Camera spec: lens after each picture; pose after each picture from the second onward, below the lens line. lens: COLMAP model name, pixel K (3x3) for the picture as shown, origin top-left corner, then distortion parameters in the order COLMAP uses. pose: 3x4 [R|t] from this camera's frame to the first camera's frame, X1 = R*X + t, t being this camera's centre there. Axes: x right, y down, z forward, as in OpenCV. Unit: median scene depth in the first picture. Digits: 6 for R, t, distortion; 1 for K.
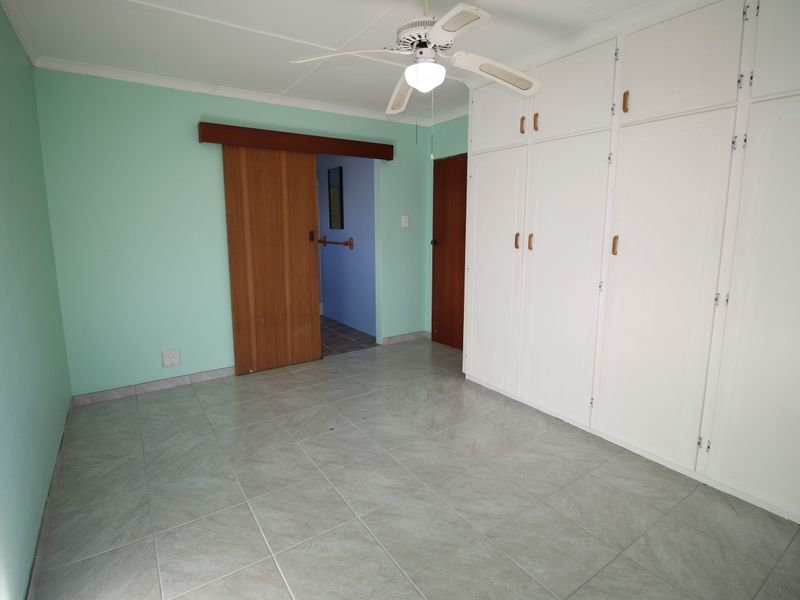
lens RADIAL K [[414.4, 0, 397.6], [0, 414.4, 285.4], [0, 0, 1]] dist [0.000396, -0.013492]
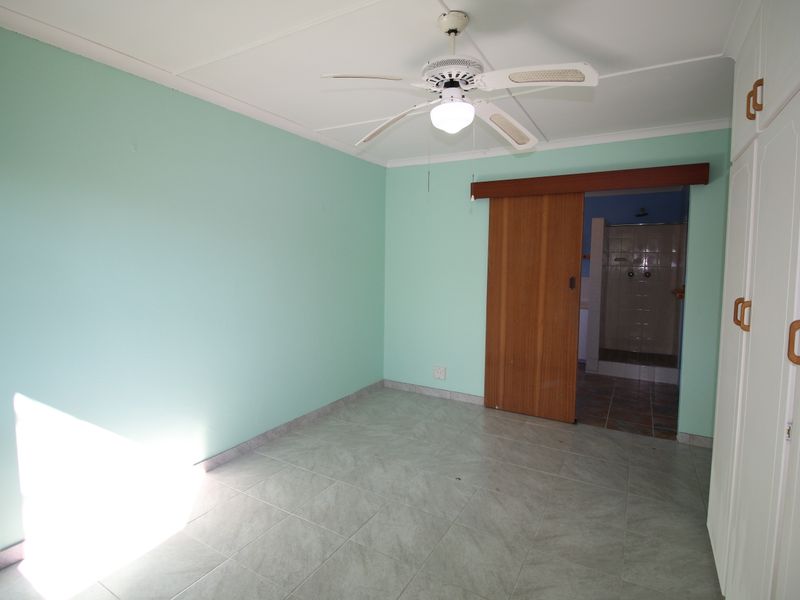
lens RADIAL K [[414.4, 0, 397.6], [0, 414.4, 285.4], [0, 0, 1]] dist [0.000396, -0.013492]
pose [[0.432668, 0.063537, -0.899311, 0.510313], [-0.148333, 0.988936, -0.001495, -0.065016], [0.889267, 0.134044, 0.437306, 0.314927]]
